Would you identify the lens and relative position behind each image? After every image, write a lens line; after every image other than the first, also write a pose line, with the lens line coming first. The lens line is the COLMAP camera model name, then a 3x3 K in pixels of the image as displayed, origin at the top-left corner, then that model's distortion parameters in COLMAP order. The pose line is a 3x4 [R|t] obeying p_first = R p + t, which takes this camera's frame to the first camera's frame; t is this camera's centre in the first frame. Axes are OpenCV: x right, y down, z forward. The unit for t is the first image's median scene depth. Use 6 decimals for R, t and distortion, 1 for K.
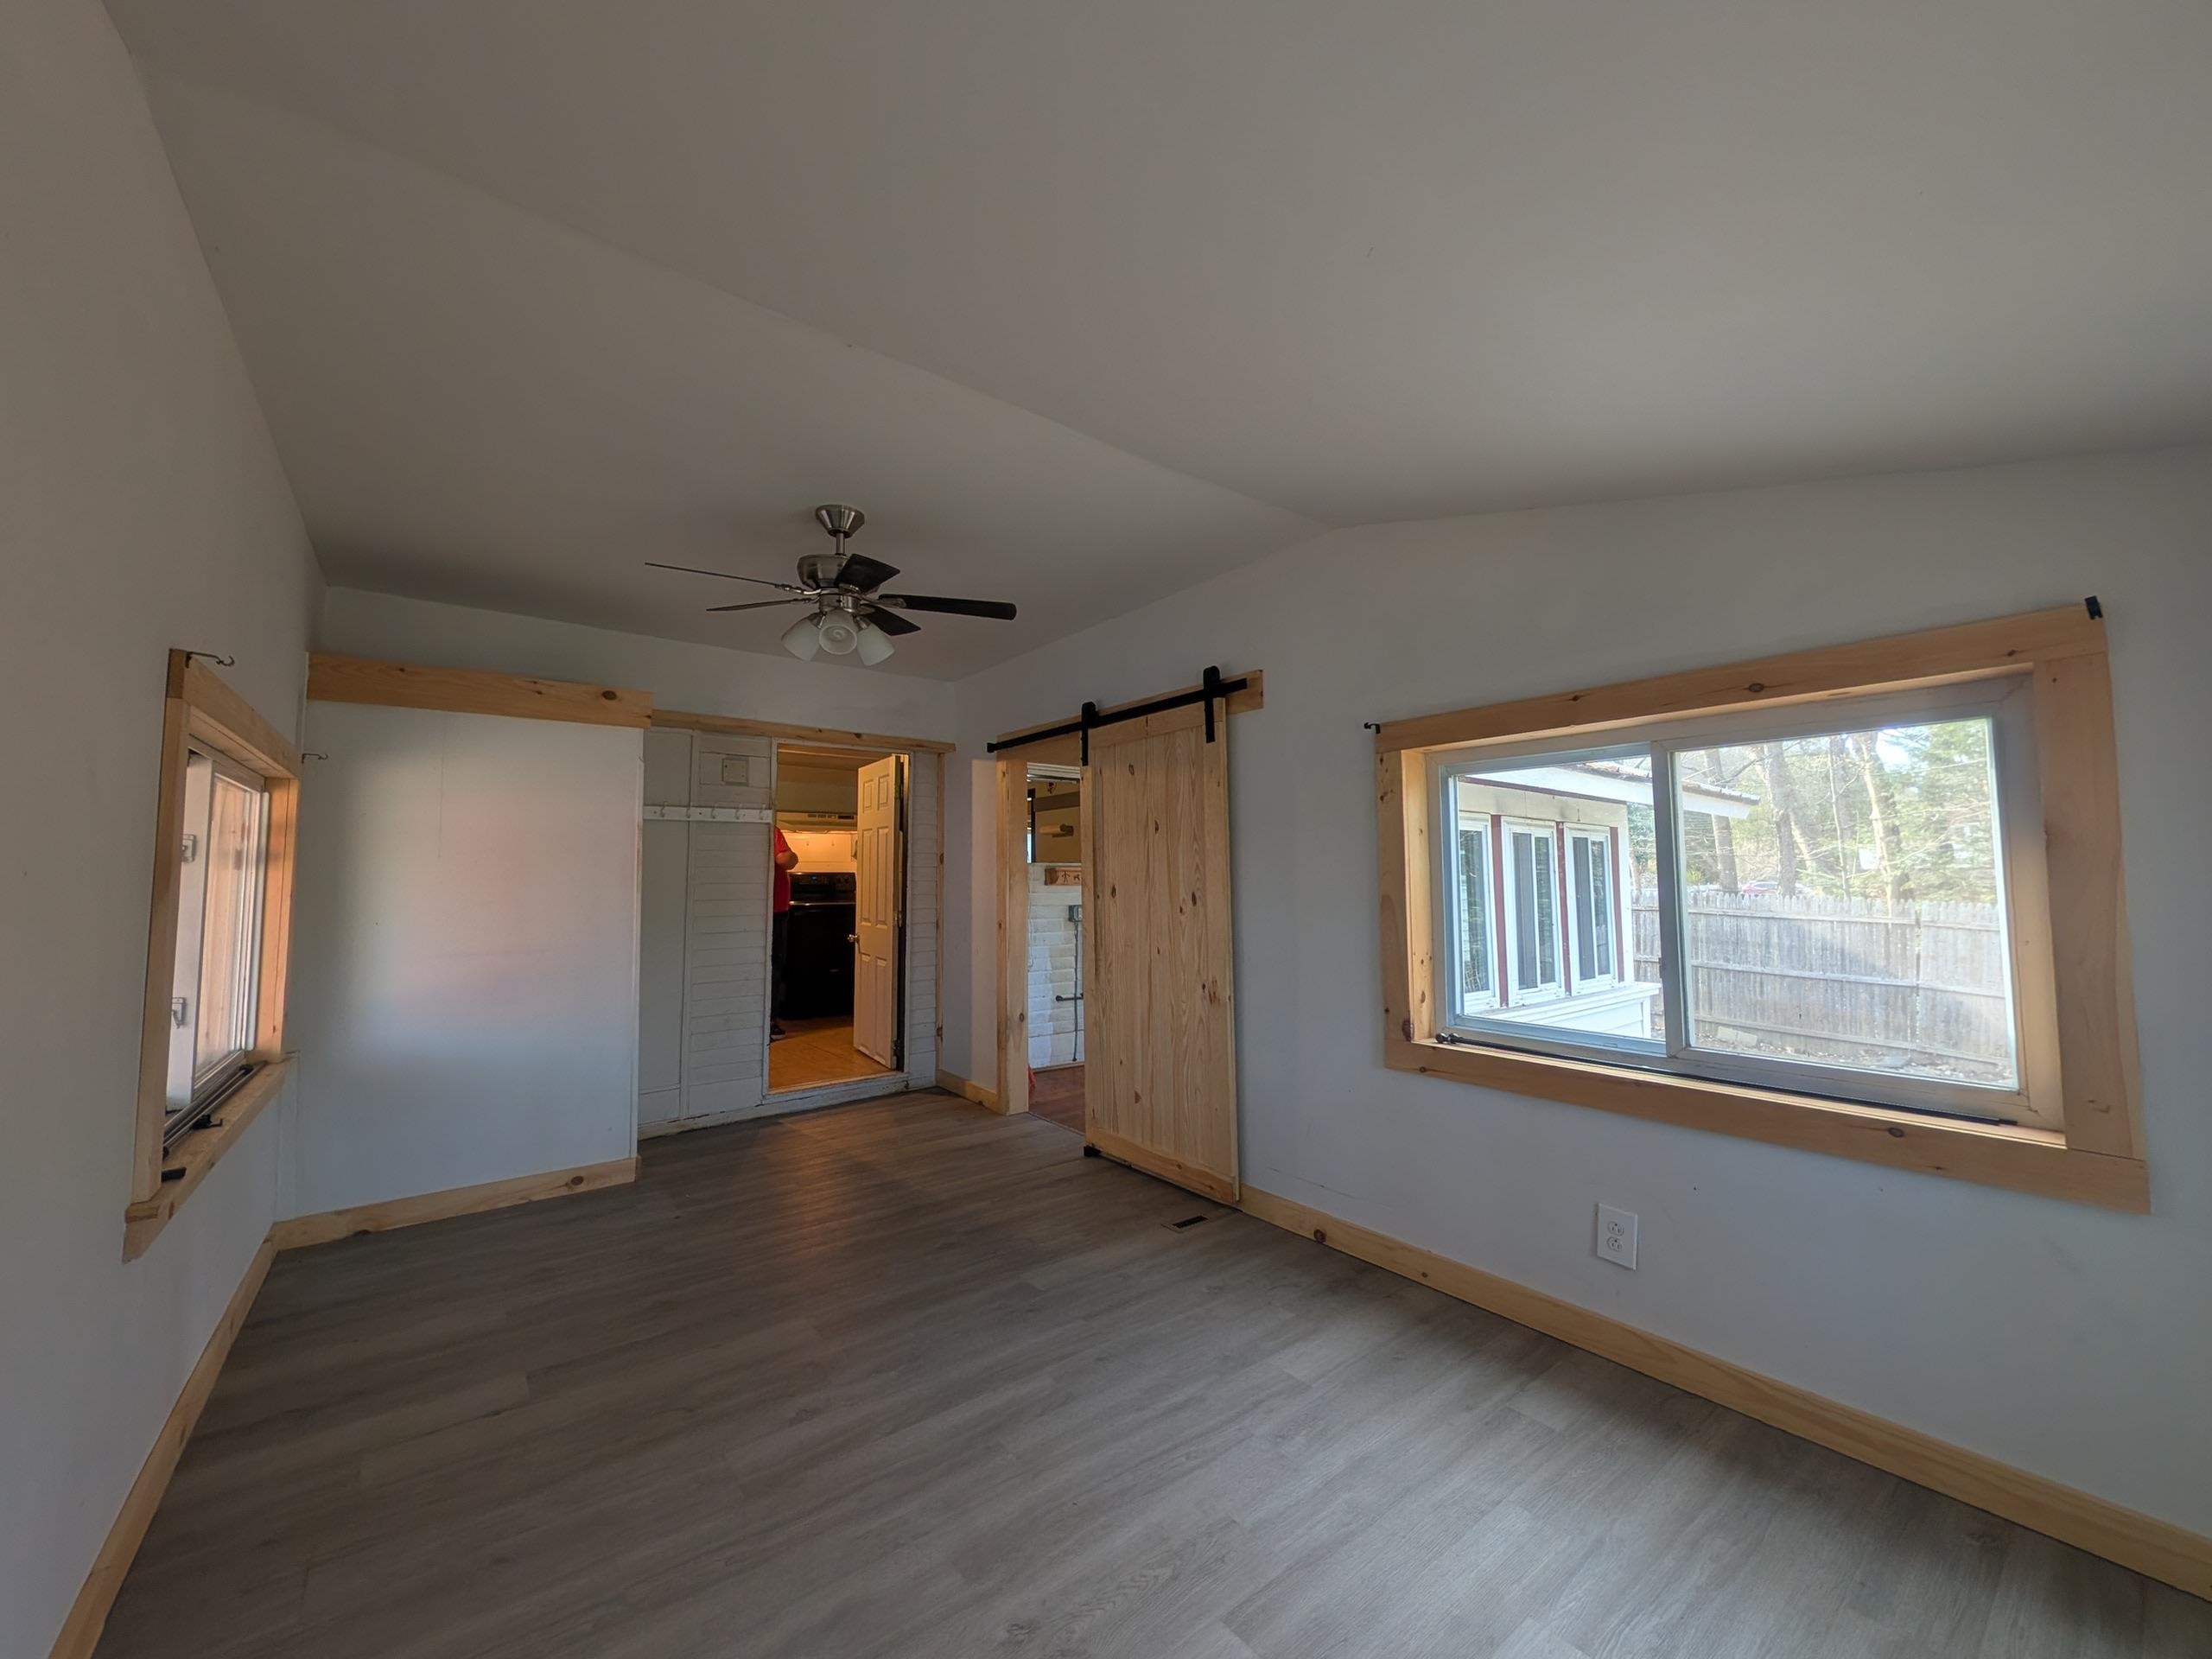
lens RADIAL K [[808.6, 0, 1106.0], [0, 808.6, 829.5], [0, 0, 1]] dist [-0.000324, -0.000021]
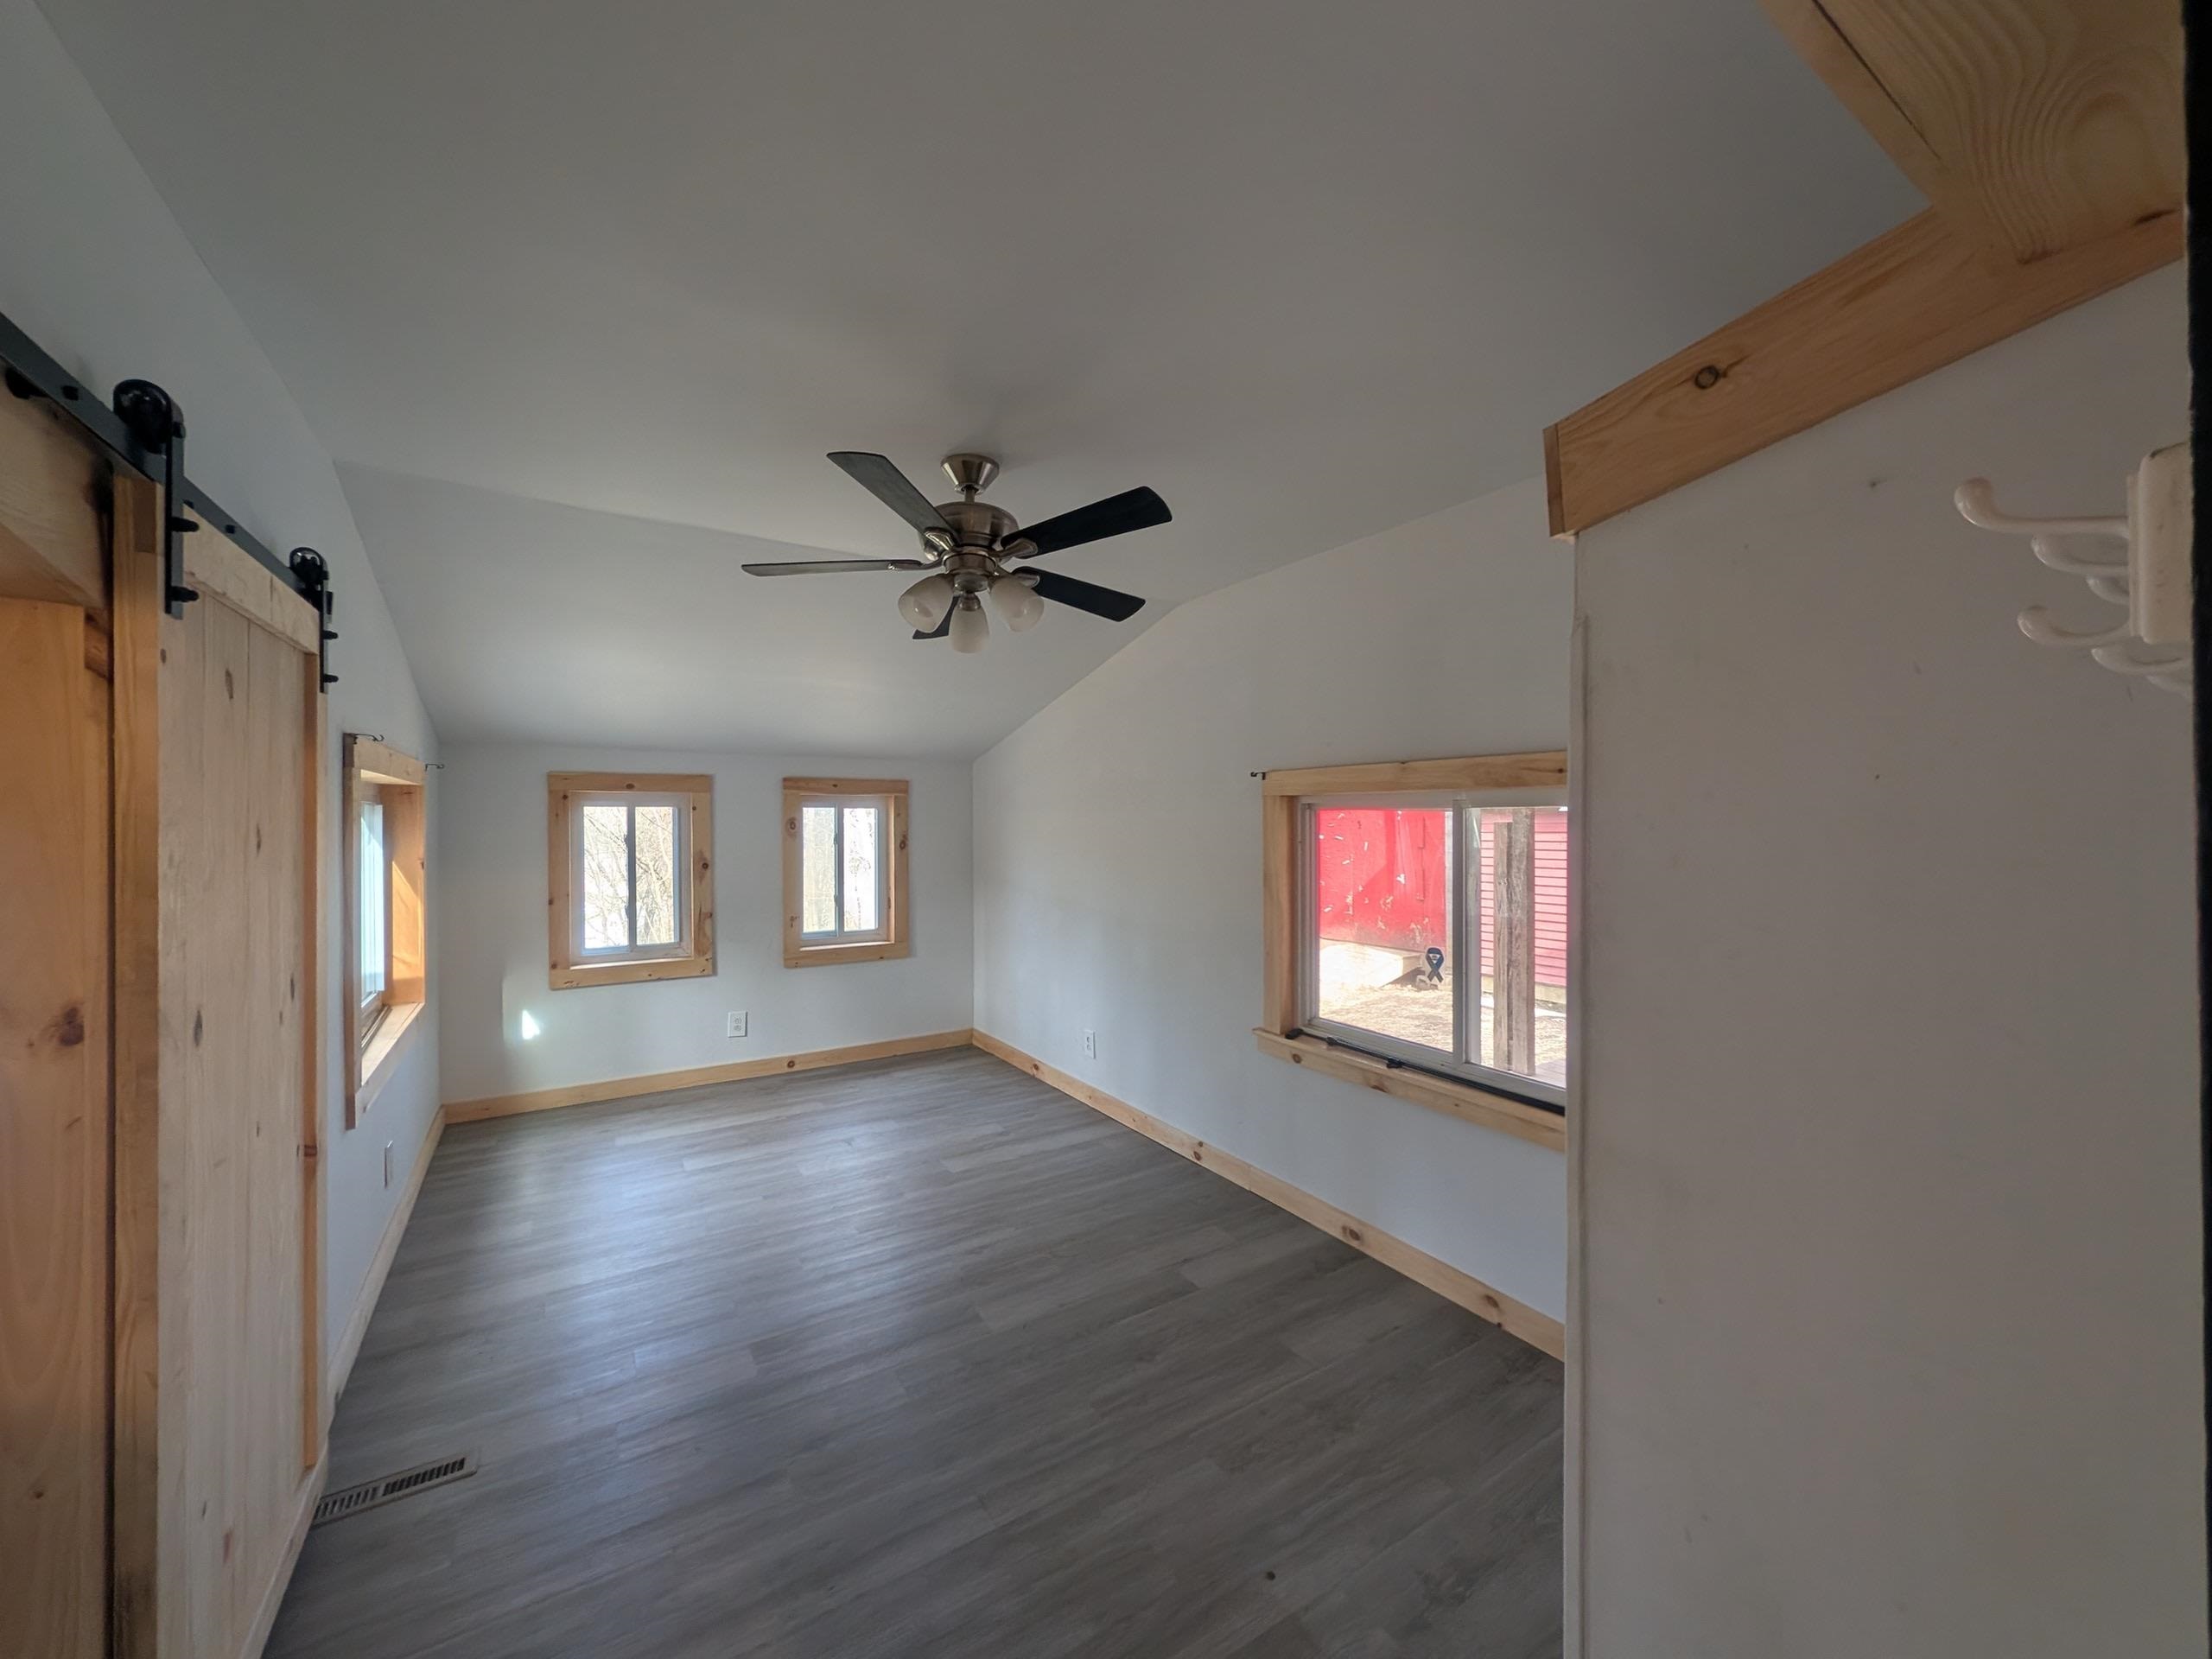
lens RADIAL K [[848.2, 0, 1106.0], [0, 848.2, 829.5], [0, 0, 1]] dist [-0.000041, -0.000004]
pose [[-0.993577, 0.007146, 0.112936, -0.753332], [0.001729, 0.998846, -0.047988, 0.023731], [-0.113148, -0.047485, -0.992443, 2.442921]]
